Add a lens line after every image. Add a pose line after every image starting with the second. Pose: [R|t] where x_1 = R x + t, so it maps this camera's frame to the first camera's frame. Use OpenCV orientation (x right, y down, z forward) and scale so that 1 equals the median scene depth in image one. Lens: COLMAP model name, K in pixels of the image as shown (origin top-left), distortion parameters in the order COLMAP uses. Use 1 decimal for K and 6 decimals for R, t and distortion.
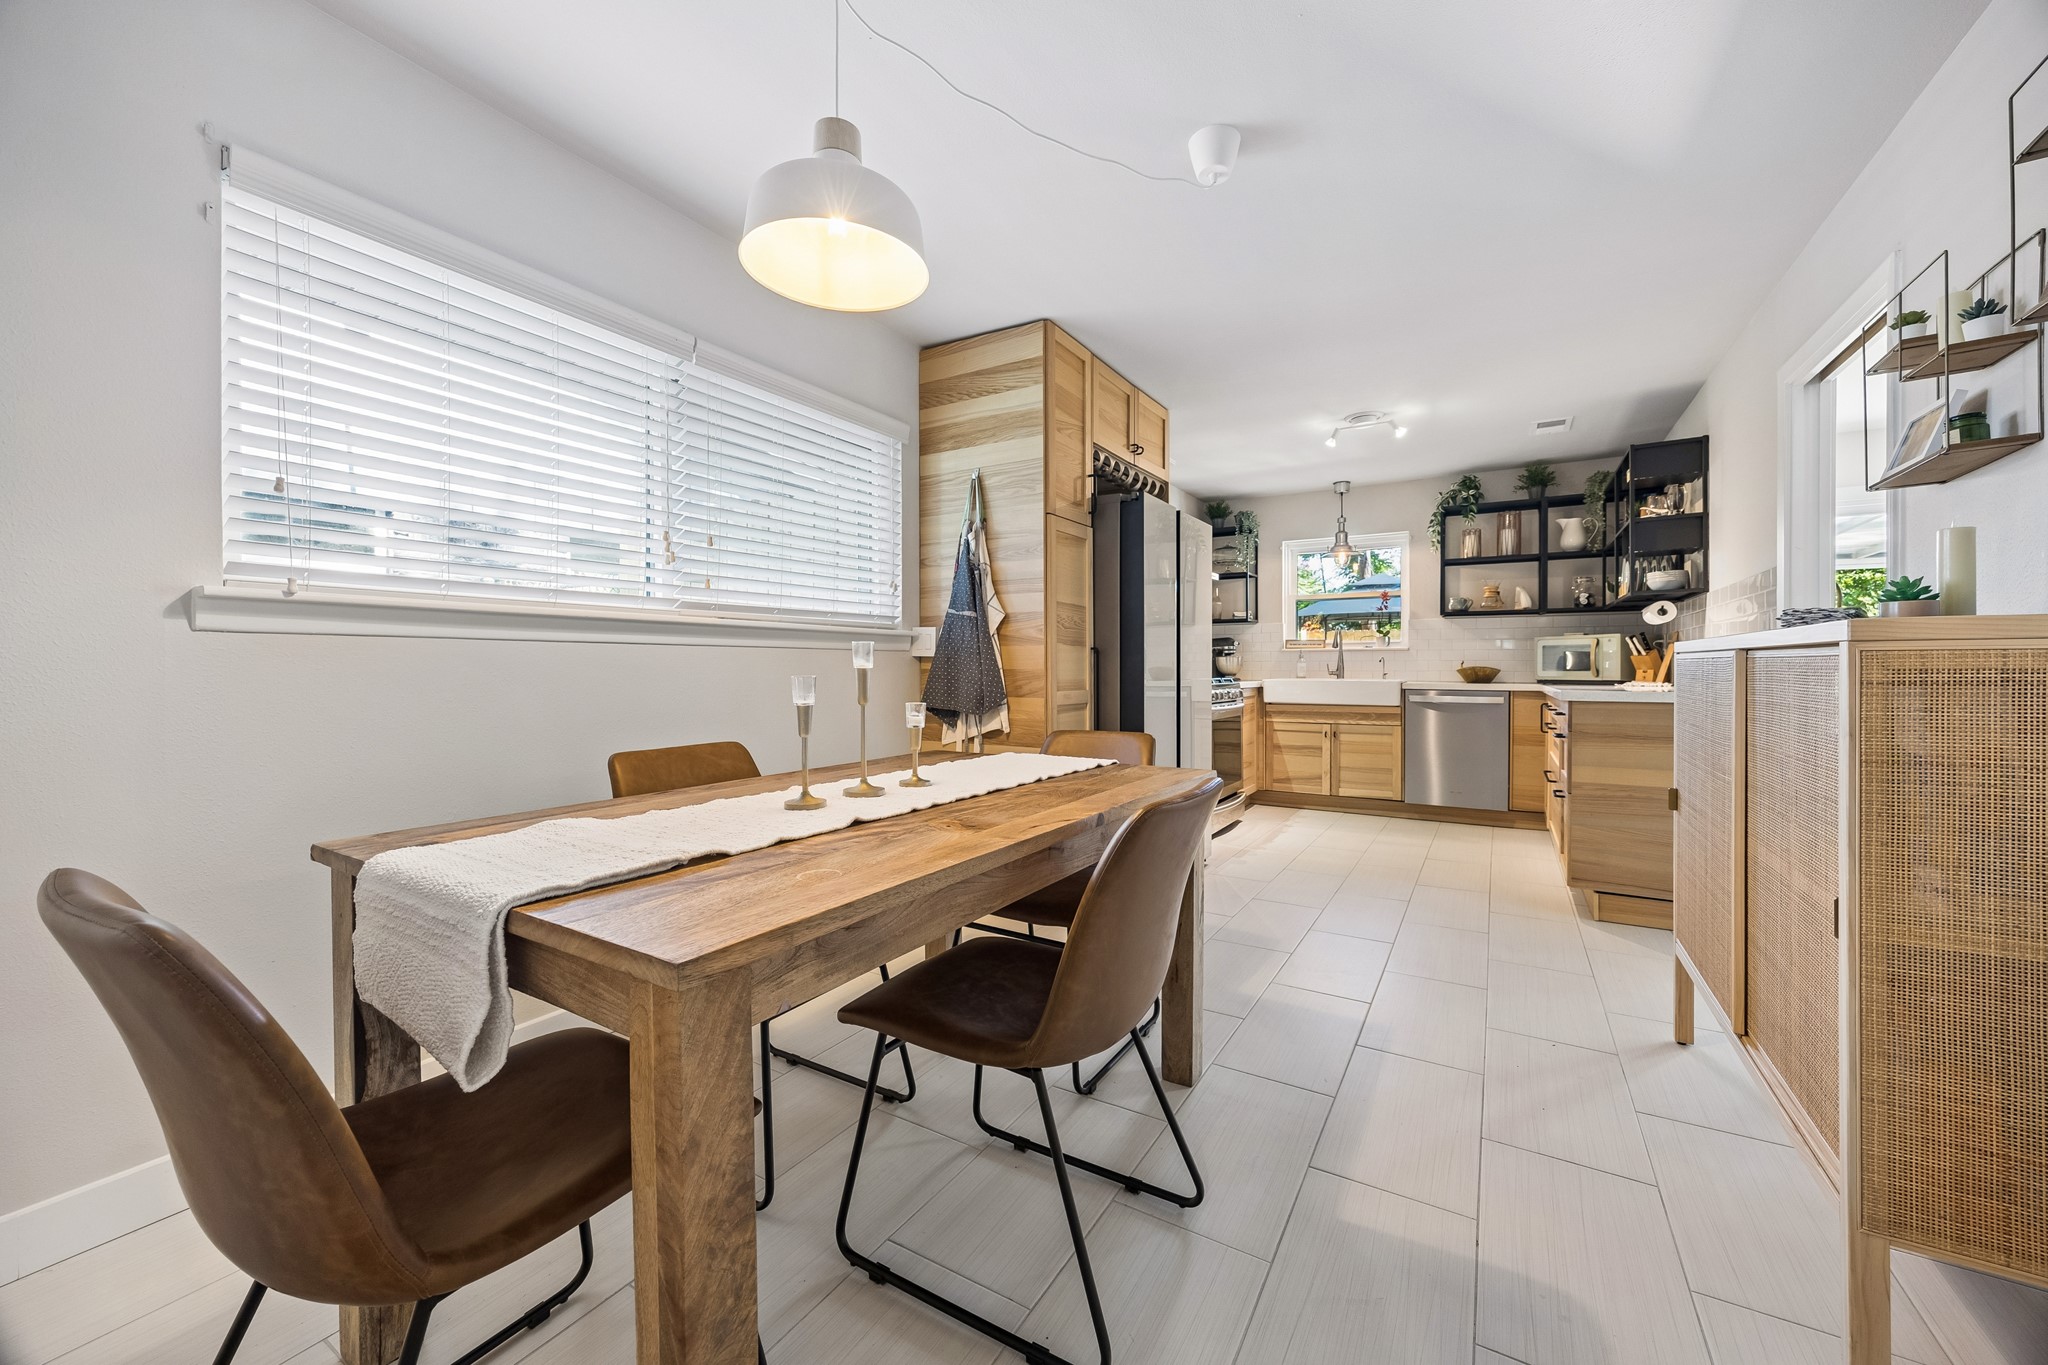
lens RADIAL K [[777.5, 0, 1001.2], [0, 777.5, 653.3], [0, 0, 1]] dist [-0.000096, 0.000071]
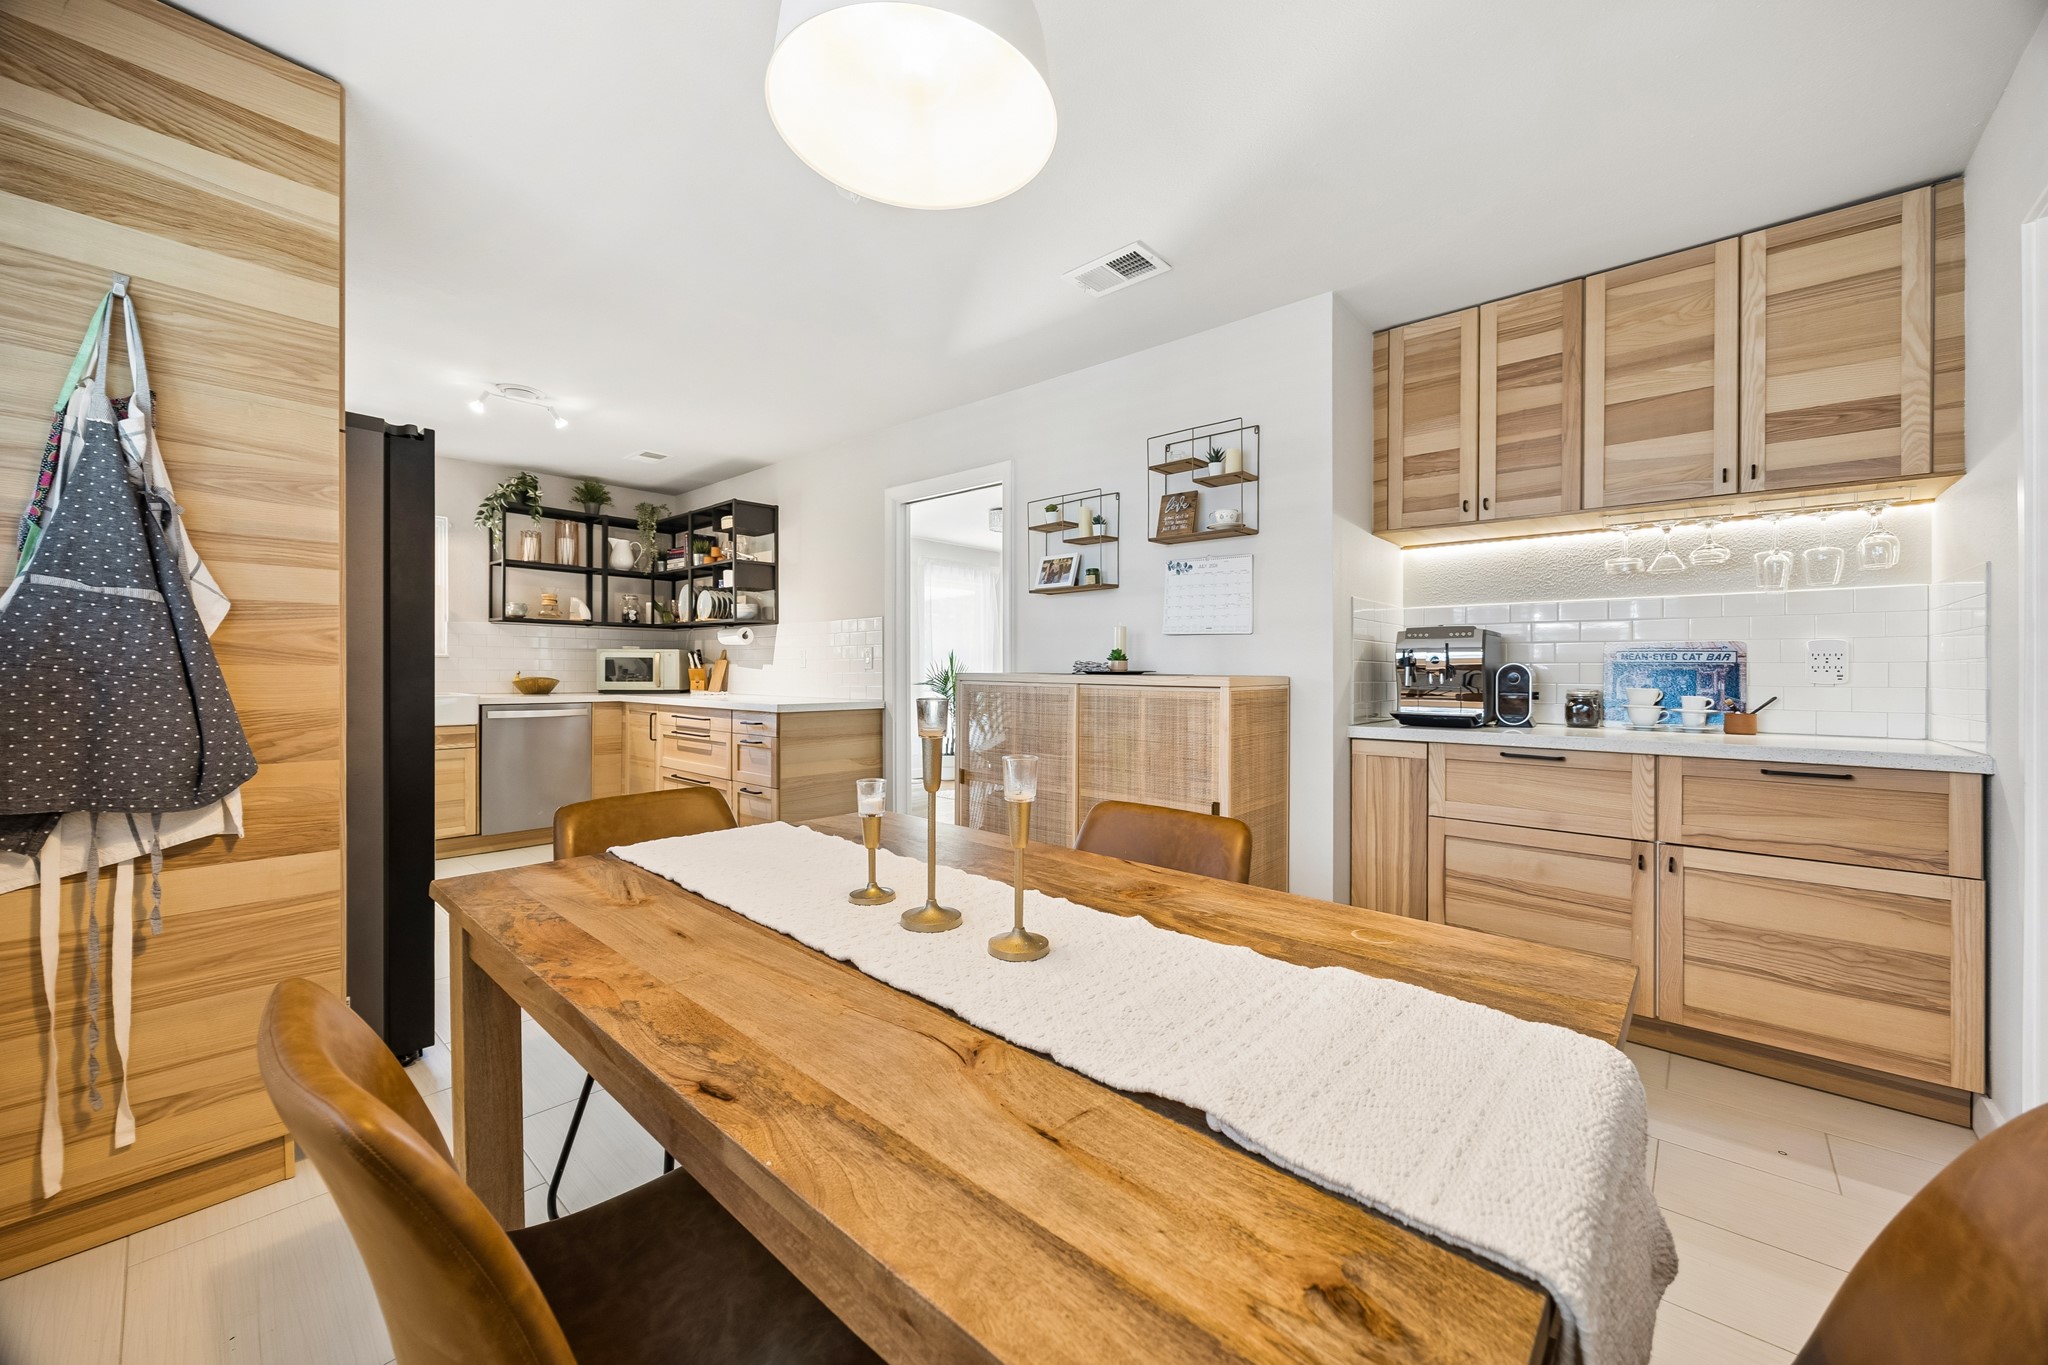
lens RADIAL K [[782.0, 0, 1066.7], [0, 782.0, 662.8], [0, 0, 1]] dist [-0.001911, -0.000347]
pose [[0.125523, 0.006401, 0.992070, -0.257321], [-0.023891, 0.999709, -0.003427, -0.013238], [-0.991803, -0.023272, 0.125639, 0.240037]]
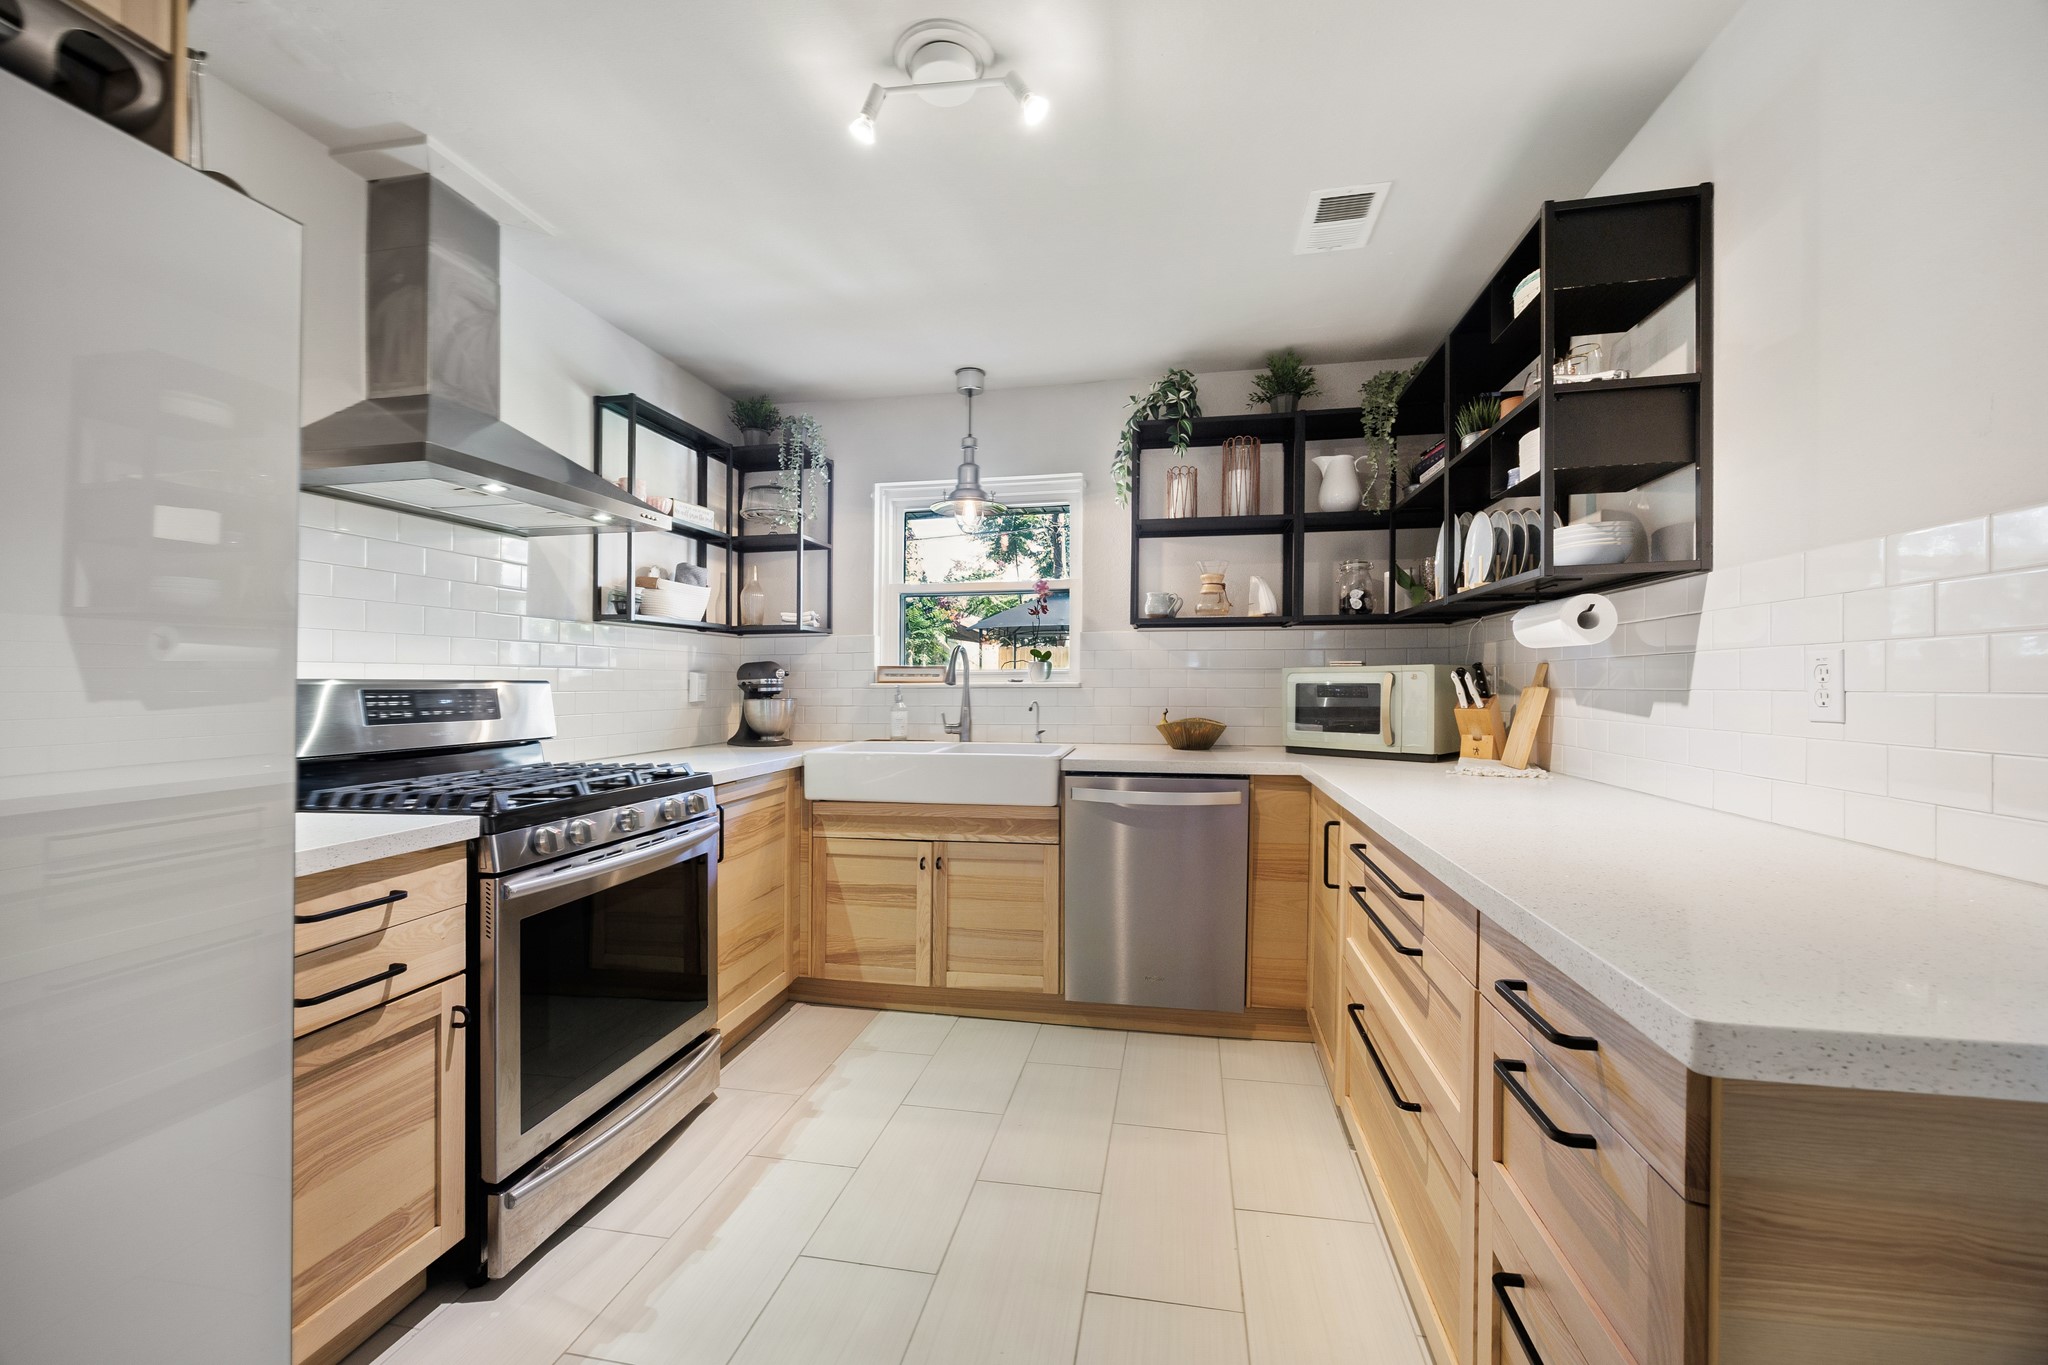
lens RADIAL K [[798.4, 0, 1024.0], [0, 798.4, 682.5], [0, 0, 1]] dist [0.015501, -0.000007]
pose [[0.930643, -0.003923, 0.365908, 0.301739], [-0.003075, 0.999823, 0.018542, -0.019631], [-0.365916, -0.018381, 0.930466, 0.526029]]
